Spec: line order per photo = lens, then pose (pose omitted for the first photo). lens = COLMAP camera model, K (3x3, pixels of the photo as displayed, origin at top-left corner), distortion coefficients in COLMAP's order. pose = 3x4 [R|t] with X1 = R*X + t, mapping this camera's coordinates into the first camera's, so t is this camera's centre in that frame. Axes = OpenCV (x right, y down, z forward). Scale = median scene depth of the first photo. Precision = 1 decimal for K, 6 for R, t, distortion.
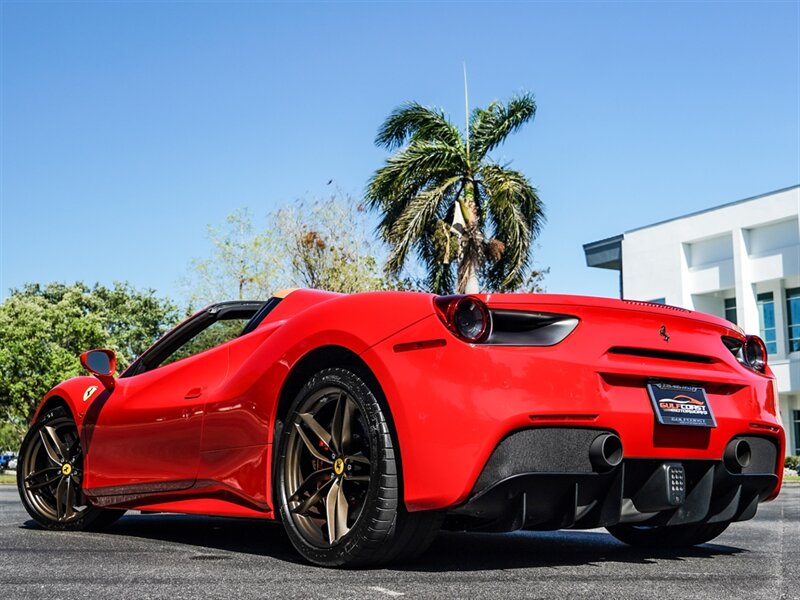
lens RADIAL K [[1283.2, 0, 400.0], [0, 1283.2, 300.0], [0, 0, 1]] dist [0.022030, 0.016177]
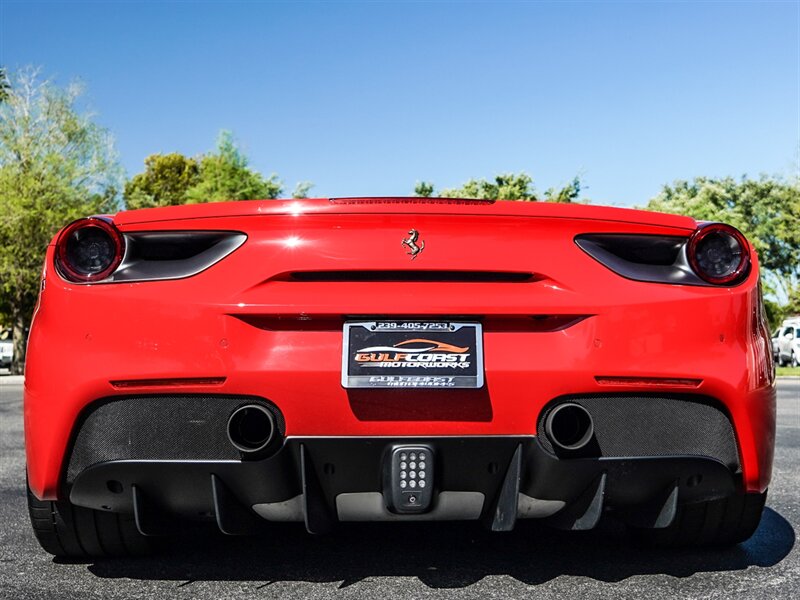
lens RADIAL K [[1283.2, 0, 400.0], [0, 1283.2, 300.0], [0, 0, 1]] dist [0.022030, 0.016177]
pose [[0.810716, -0.039296, -0.584120, 0.589542], [0.088459, 0.994512, 0.055870, 0.018312], [0.578718, -0.096965, 0.809743, 0.481542]]
